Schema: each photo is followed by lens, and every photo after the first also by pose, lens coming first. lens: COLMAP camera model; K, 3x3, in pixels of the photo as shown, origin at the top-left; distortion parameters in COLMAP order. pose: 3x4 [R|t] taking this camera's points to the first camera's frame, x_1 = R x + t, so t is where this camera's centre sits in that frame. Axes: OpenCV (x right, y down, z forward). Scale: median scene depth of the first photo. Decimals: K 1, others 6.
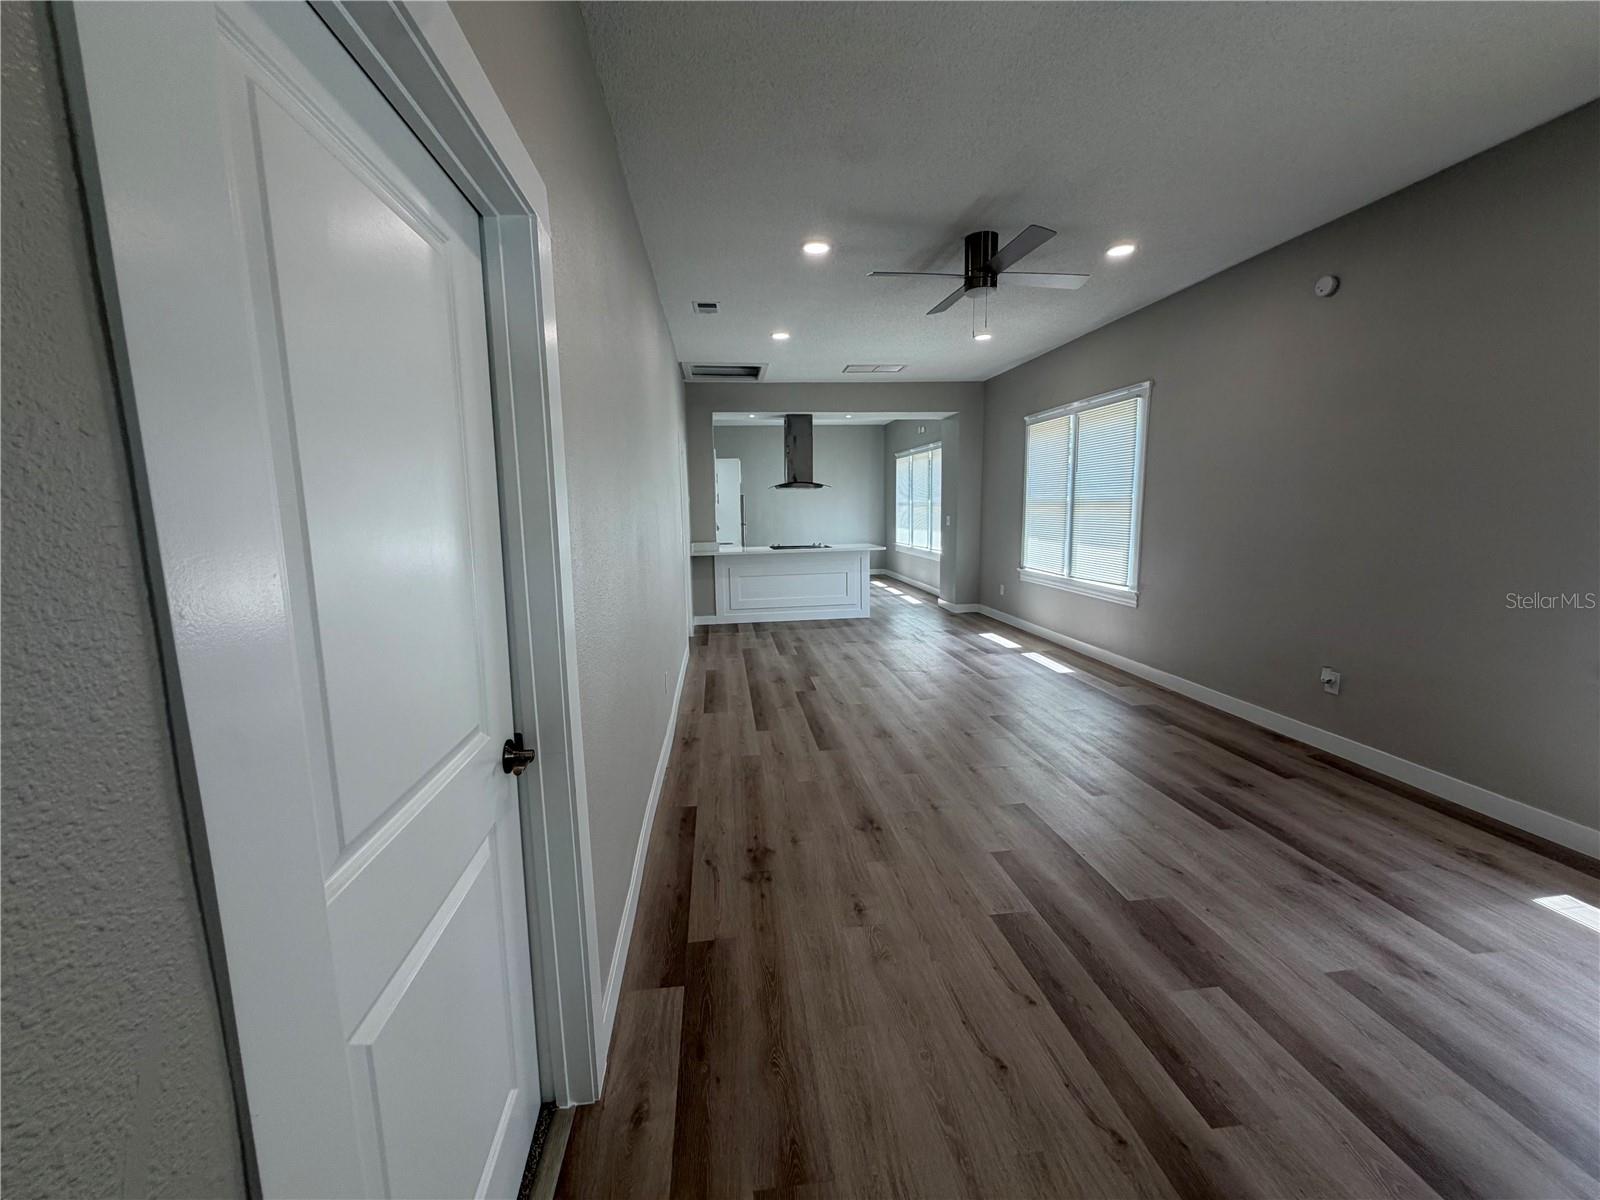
lens RADIAL K [[637.7, 0, 793.2], [0, 637.7, 603.4], [0, 0, 1]] dist [-0.000805, 0.000374]
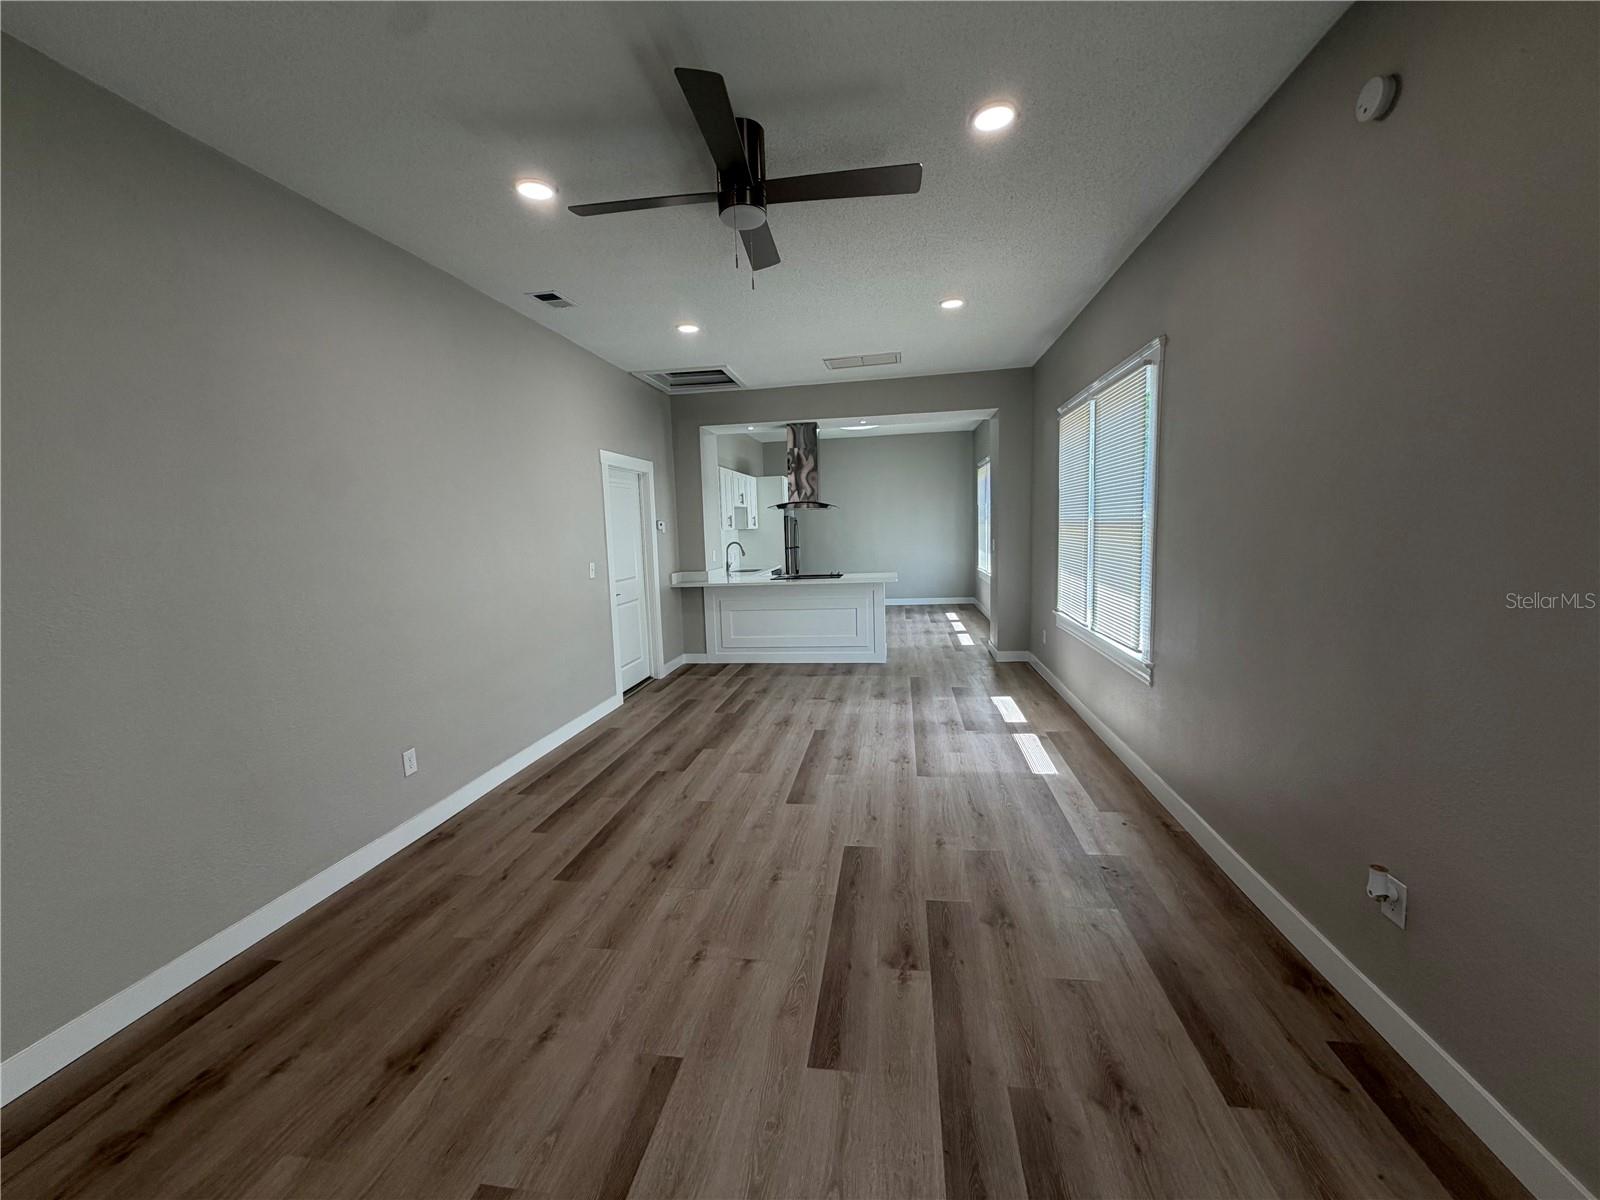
lens RADIAL K [[637.7, 0, 793.6], [0, 637.7, 601.6], [0, 0, 1]] dist [-0.000805, 0.000374]
pose [[0.960986, 0.018181, -0.276000, 0.500748], [-0.025684, 0.999392, -0.023594, -0.074958], [0.275403, 0.029762, 0.960868, 0.374118]]
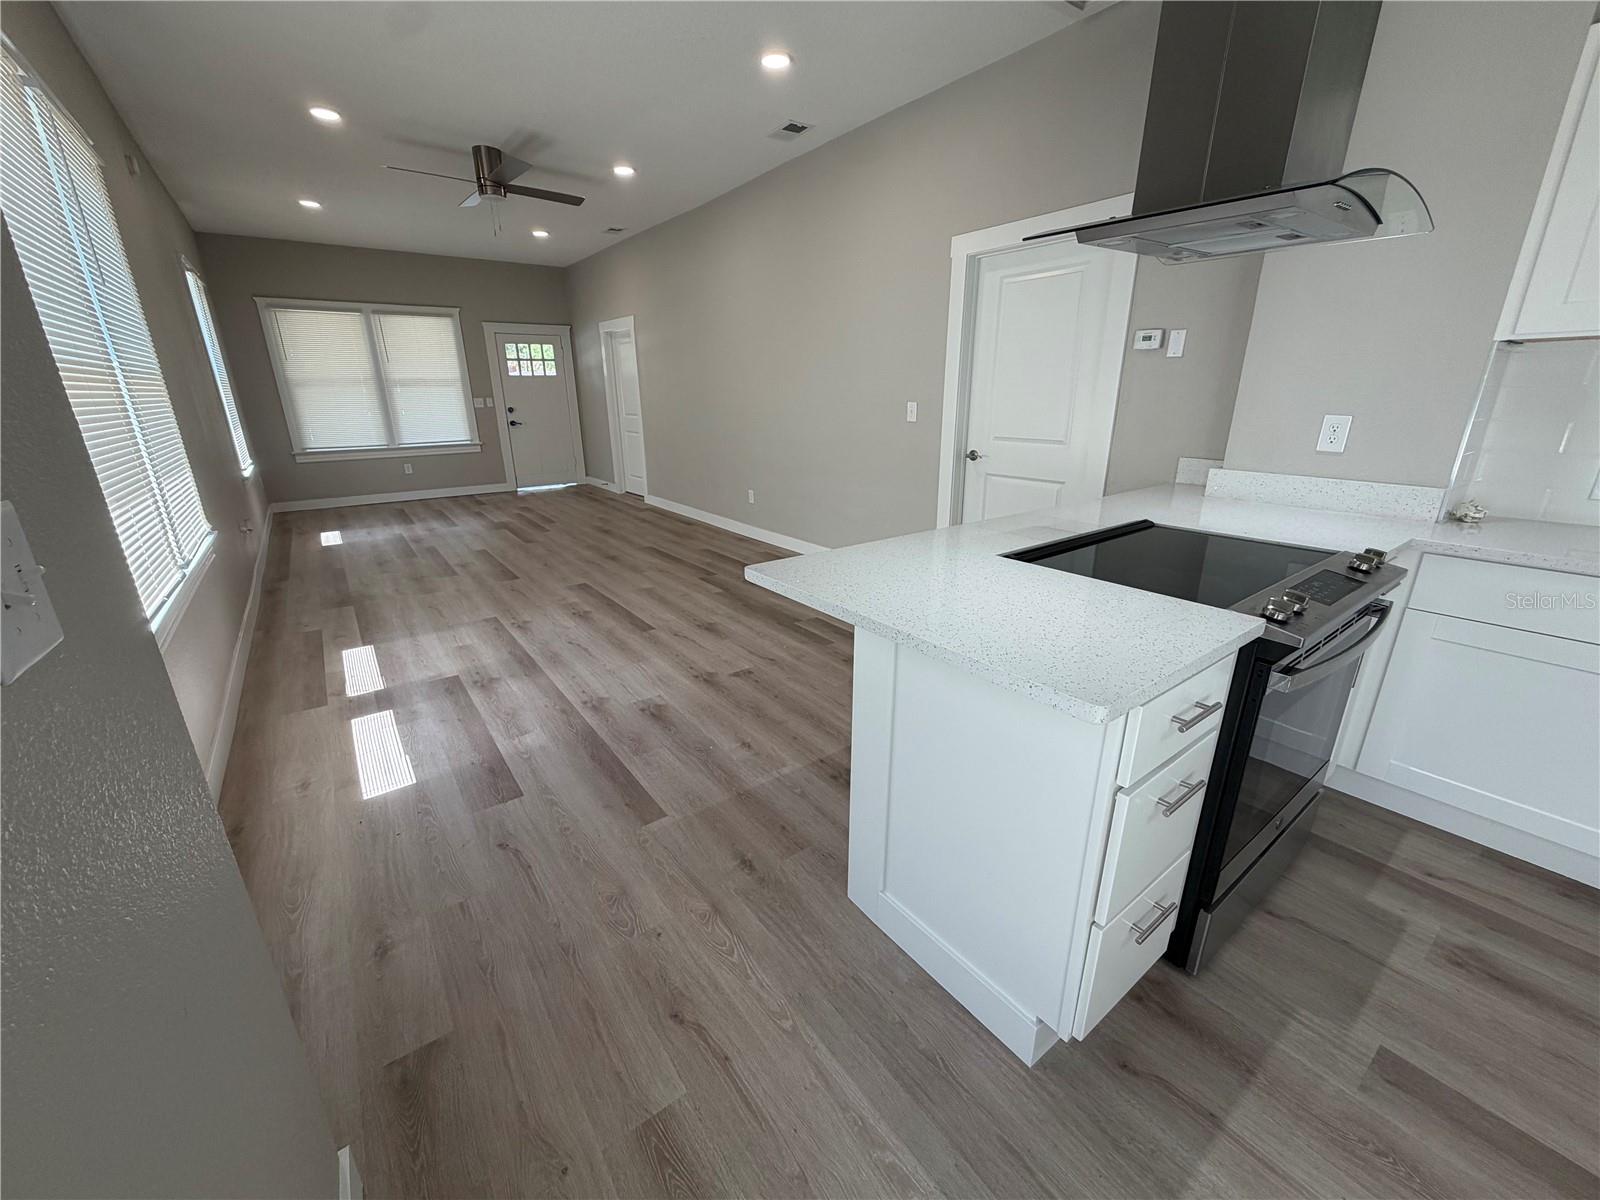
lens RADIAL K [[637.7, 0, 796.7], [0, 637.7, 600.7], [0, 0, 1]] dist [-0.000805, 0.000374]
pose [[-0.868291, 0.184110, -0.460624, 0.467082], [-0.048007, 0.893026, 0.447436, -0.351336], [0.493727, 0.410618, -0.766568, 2.406782]]
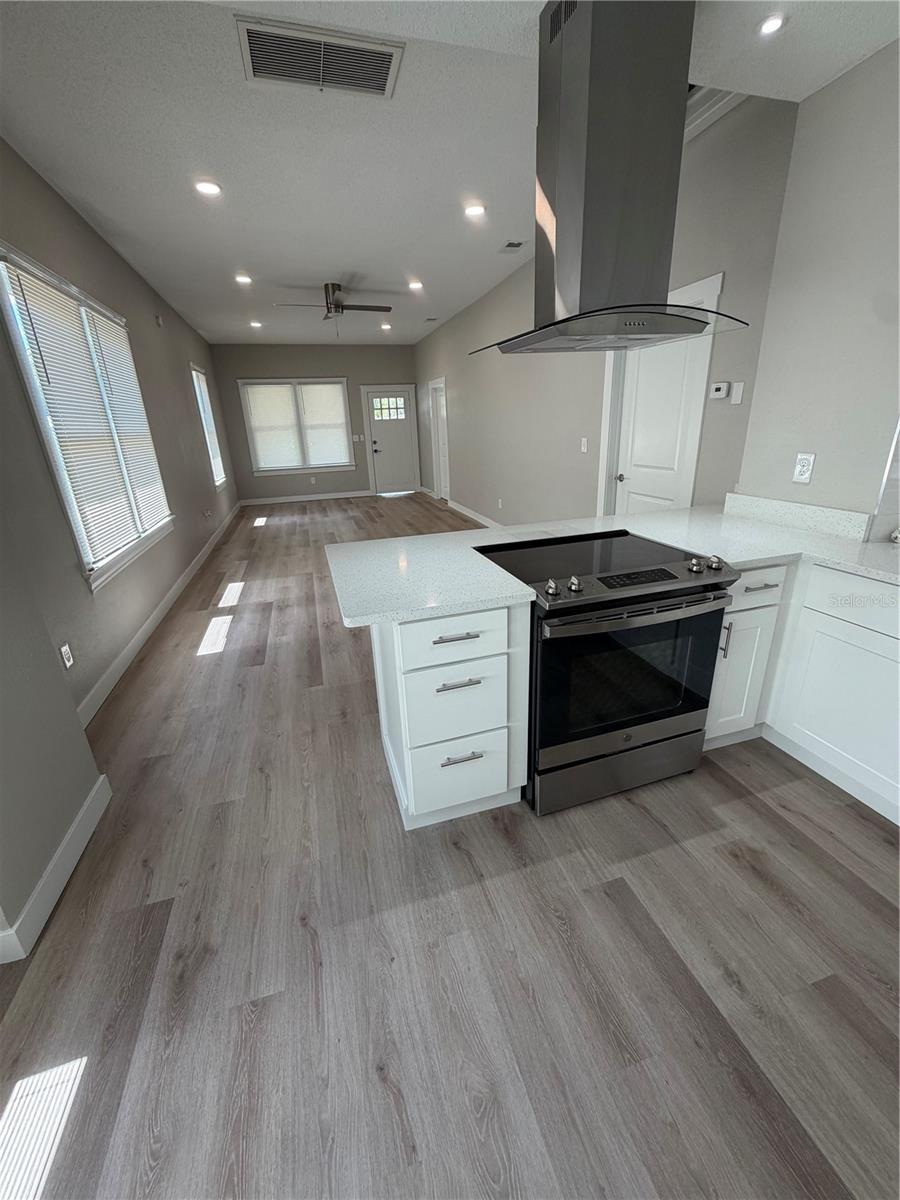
lens RADIAL K [[478.3, 0, 451.1], [0, 478.3, 596.1], [0, 0, 1]] dist [-0.000805, 0.000374]
pose [[-0.982631, 0.115441, -0.145290, 0.241713], [0.031904, 0.876382, 0.480559, -0.399087], [0.182805, 0.467577, -0.864843, 2.612216]]
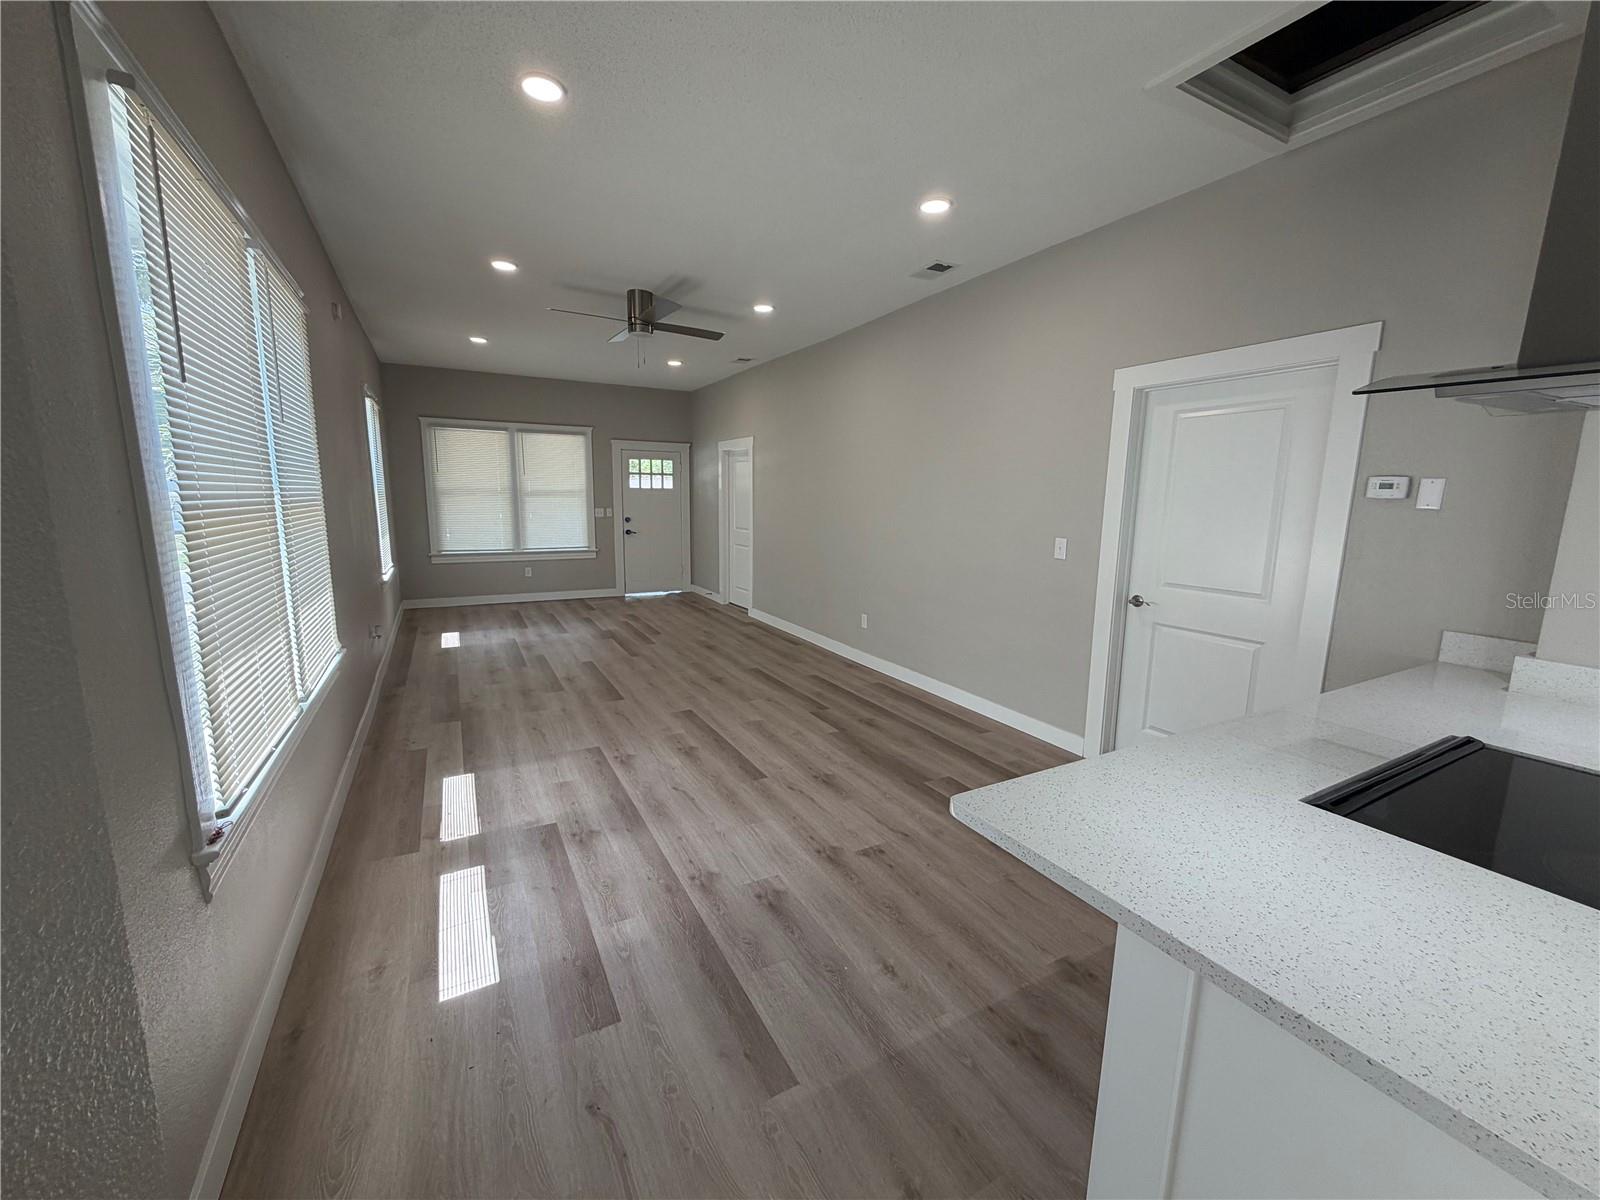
lens RADIAL K [[637.7, 0, 796.8], [0, 637.7, 600.8], [0, 0, 1]] dist [-0.000805, 0.000374]
pose [[-0.928970, 0.067183, -0.364007, 0.477949], [-0.051796, 0.950122, 0.307548, -0.366970], [0.366513, 0.304557, -0.879155, 2.277861]]
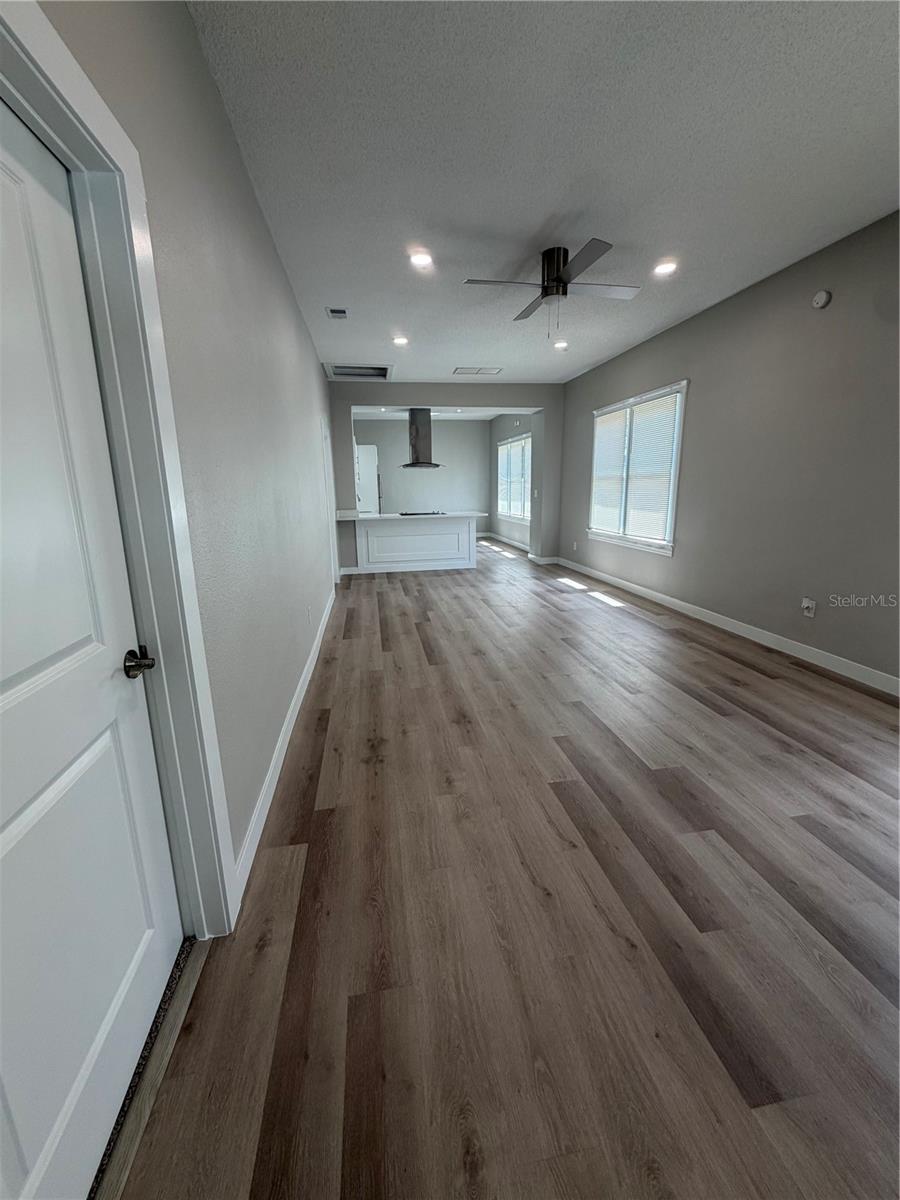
lens RADIAL K [[478.3, 0, 450.2], [0, 478.3, 598.5], [0, 0, 1]] dist [-0.000805, 0.000374]
pose [[0.998707, -0.010076, 0.049828, 0.037119], [0.006232, 0.997034, 0.076715, 0.019651], [-0.050453, -0.076305, 0.995807, 0.034598]]
